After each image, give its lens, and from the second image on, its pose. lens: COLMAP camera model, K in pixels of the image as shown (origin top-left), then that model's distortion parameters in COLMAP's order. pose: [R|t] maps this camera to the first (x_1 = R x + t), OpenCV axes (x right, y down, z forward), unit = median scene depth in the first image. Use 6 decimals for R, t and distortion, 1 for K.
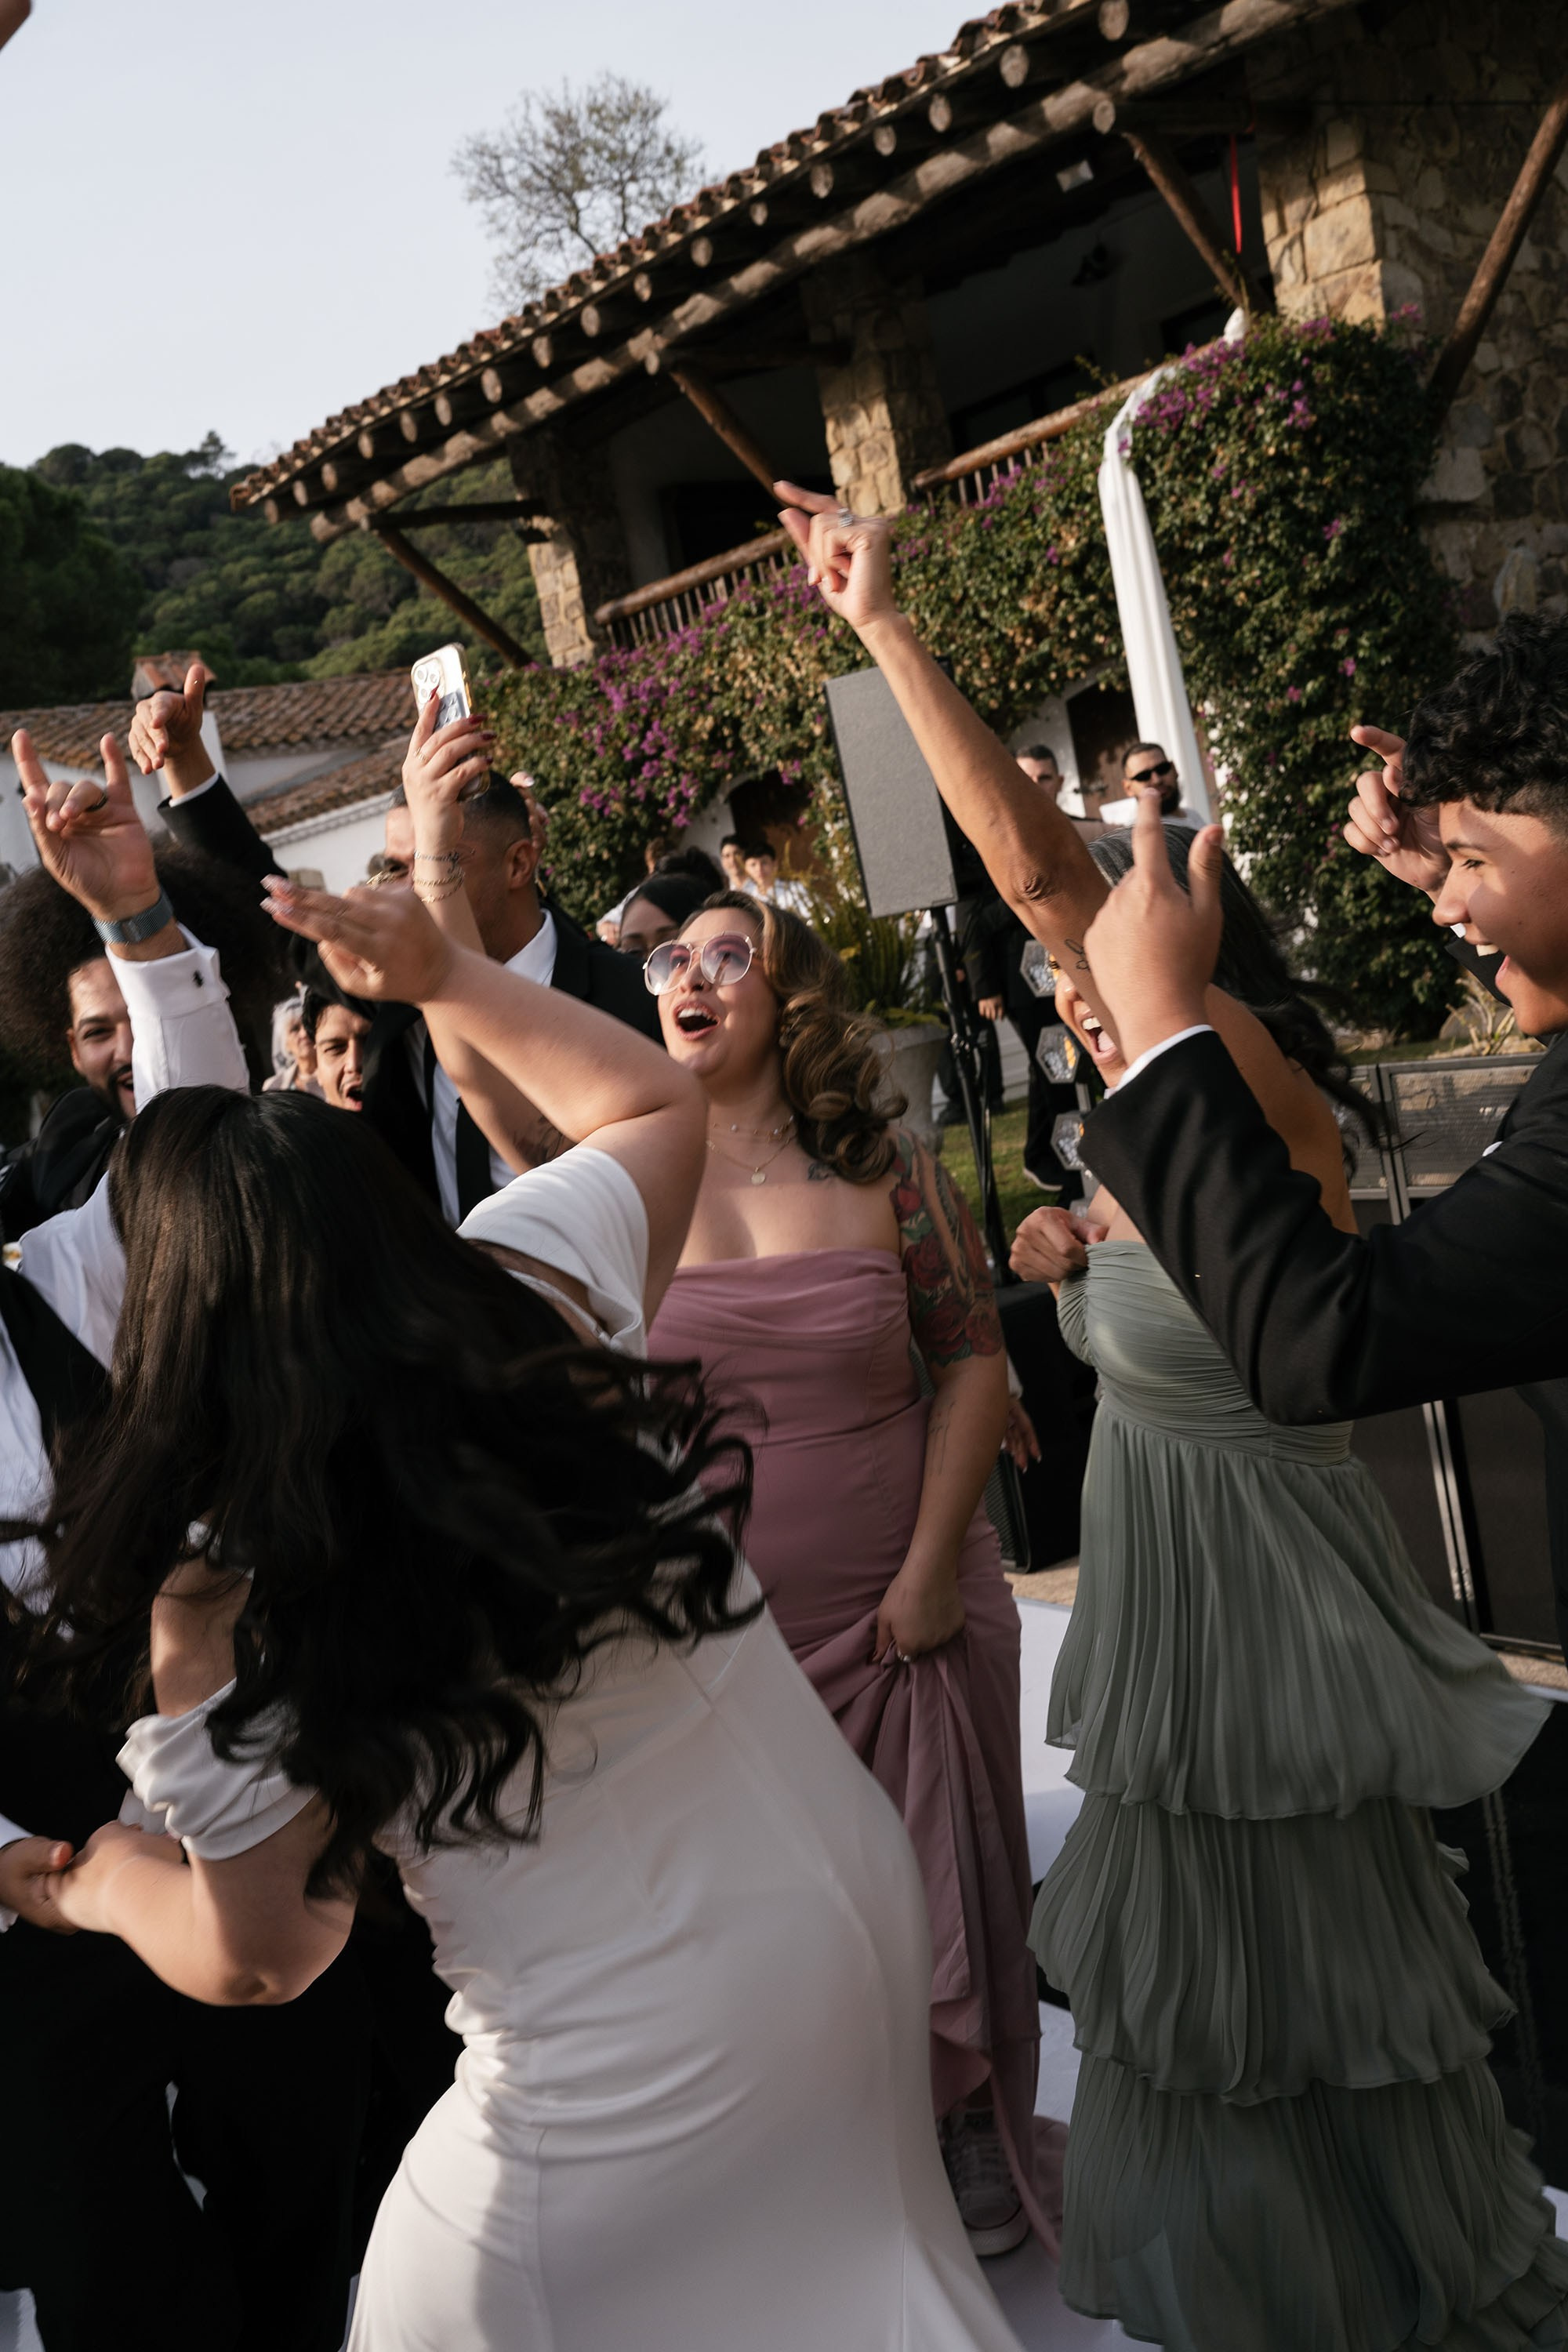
lens RADIAL K [[2295.9, 0, 782.9], [0, 2295.9, 1239.0], [0, 0, 1]] dist [0.014877, -0.015149]
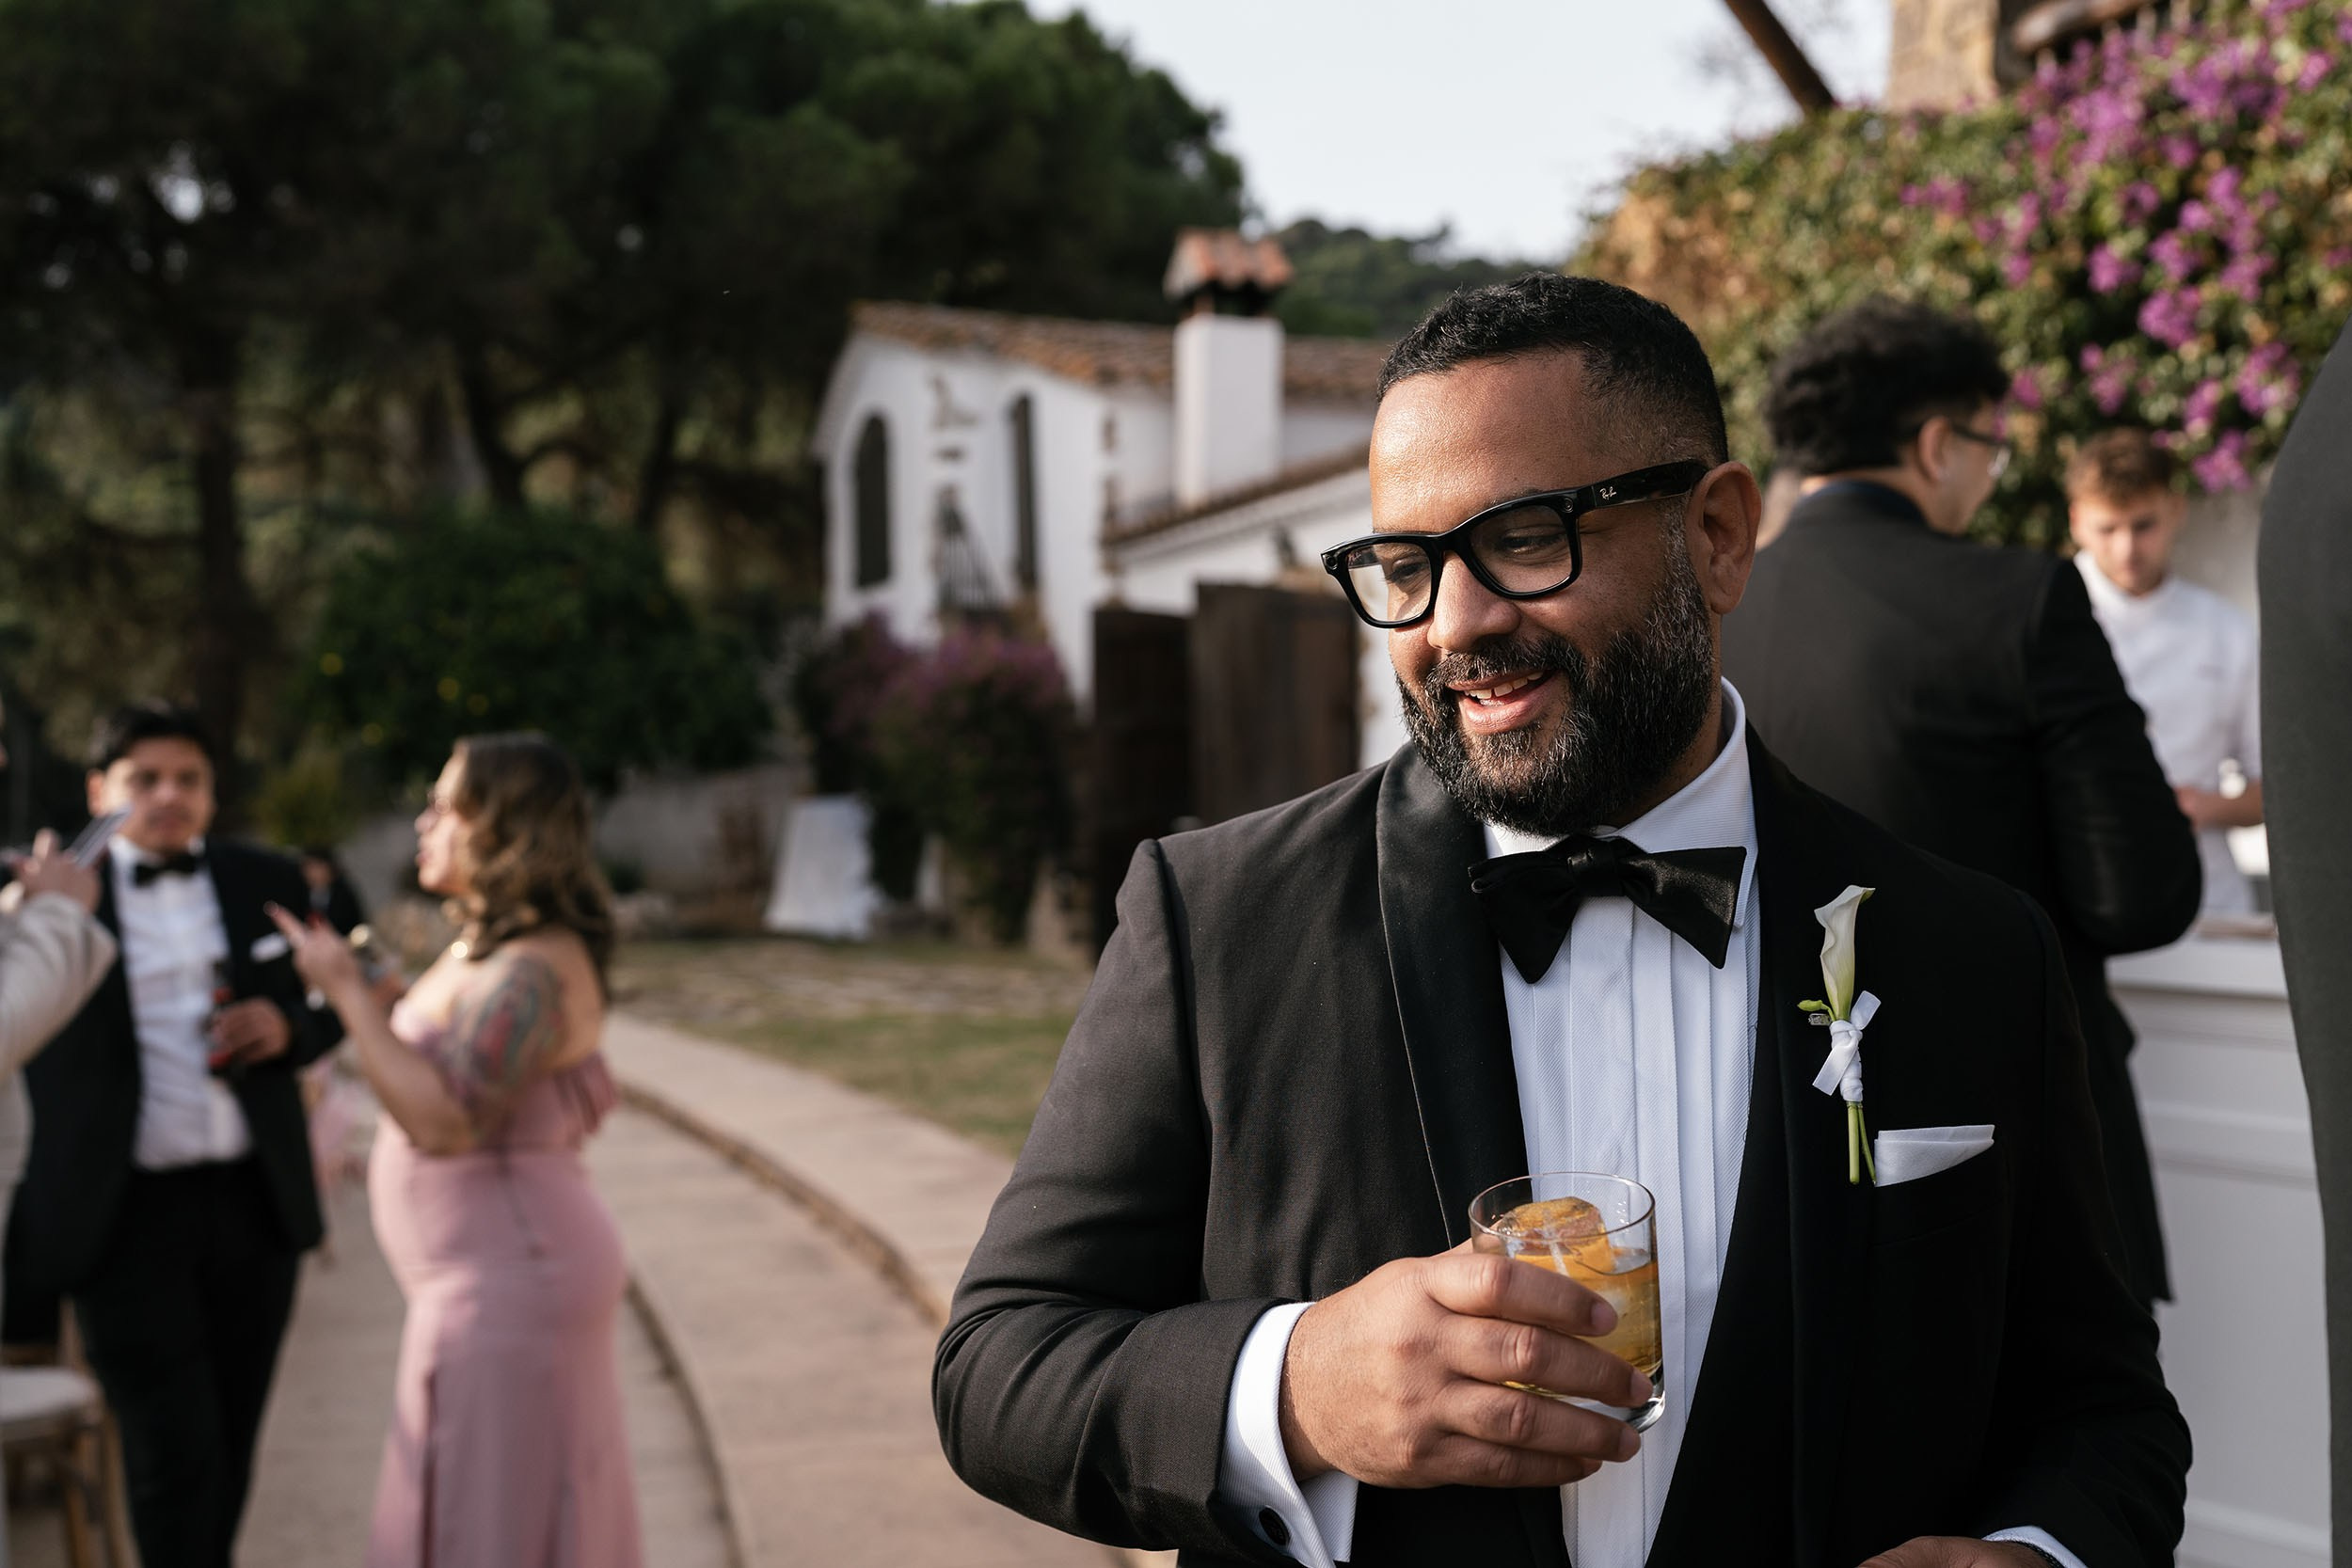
lens RADIAL K [[2295.6, 0, 1176.0], [0, 2295.6, 784.0], [0, 0, 1]] dist [0.014877, -0.015149]
pose [[0.935763, 0.178689, -0.304002, -0.090690], [-0.210652, 0.974638, -0.075537, -0.082038], [0.282794, 0.134724, 0.949672, 0.702978]]
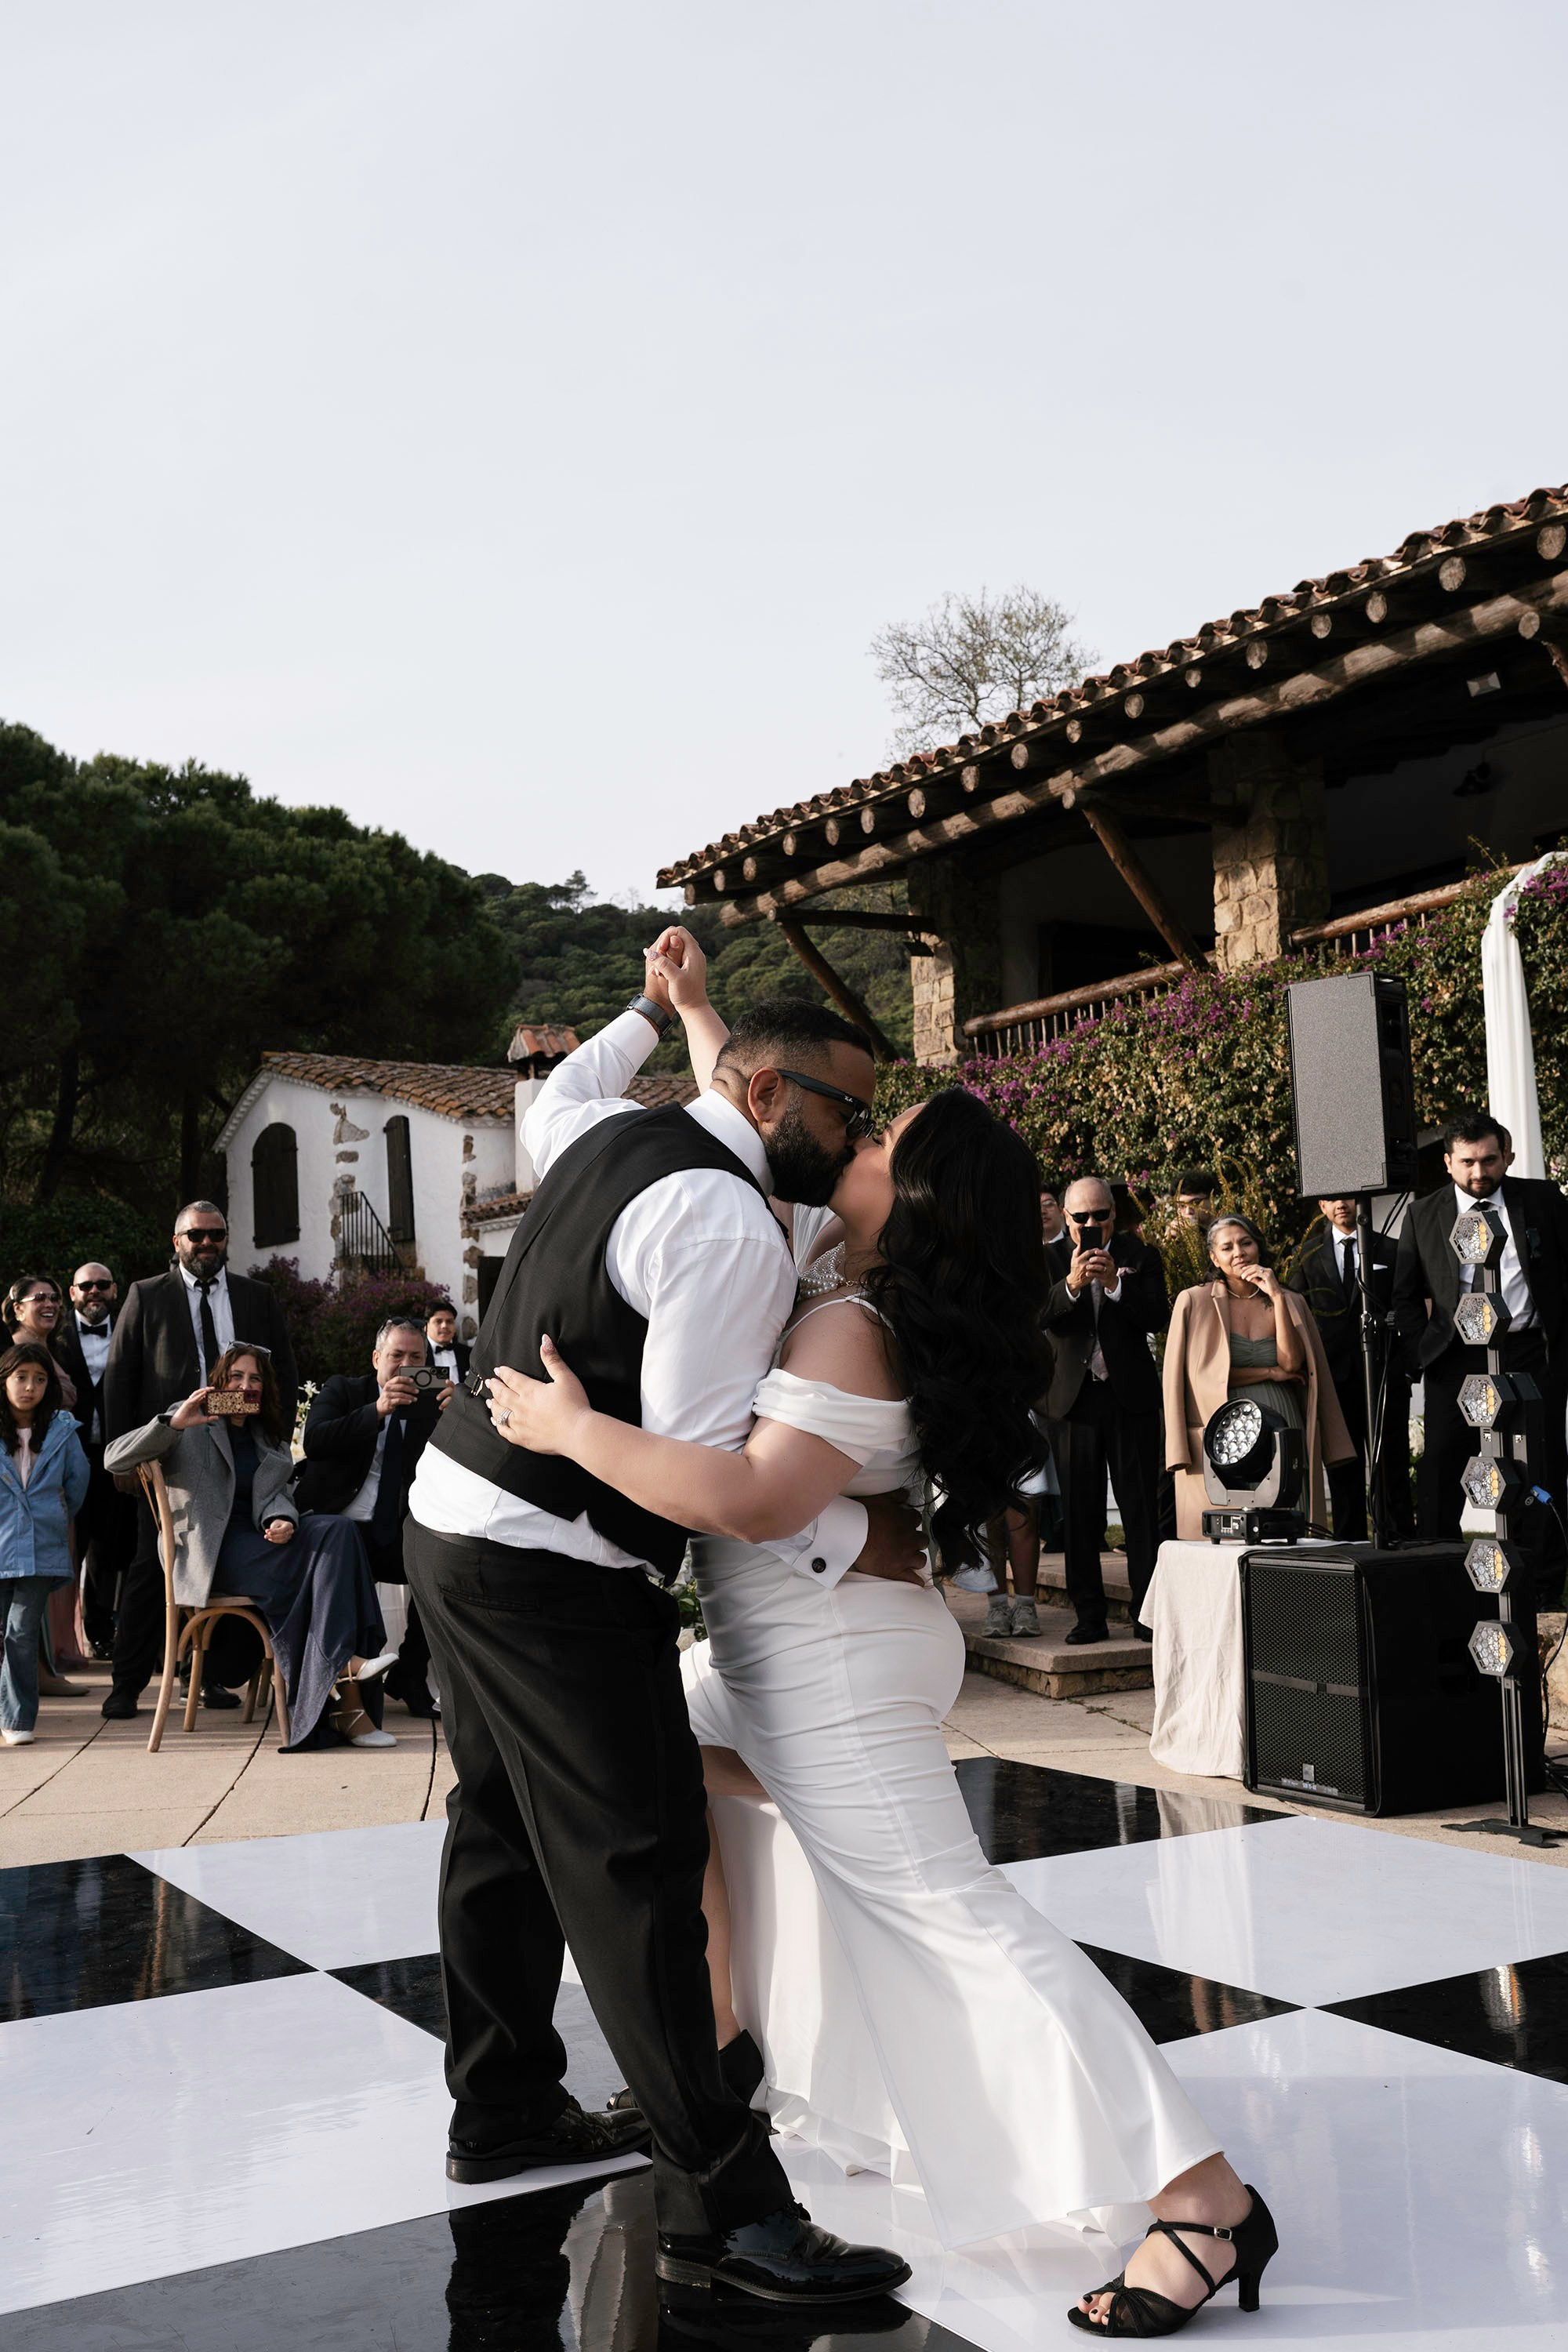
lens RADIAL K [[2295.9, 0, 782.9], [0, 2295.9, 1239.0], [0, 0, 1]] dist [0.014877, -0.015149]
pose [[0.981687, 0.148504, -0.119324, -0.026631], [-0.169322, 0.967212, -0.189288, 0.049117], [0.087301, 0.206026, 0.974644, -0.034805]]
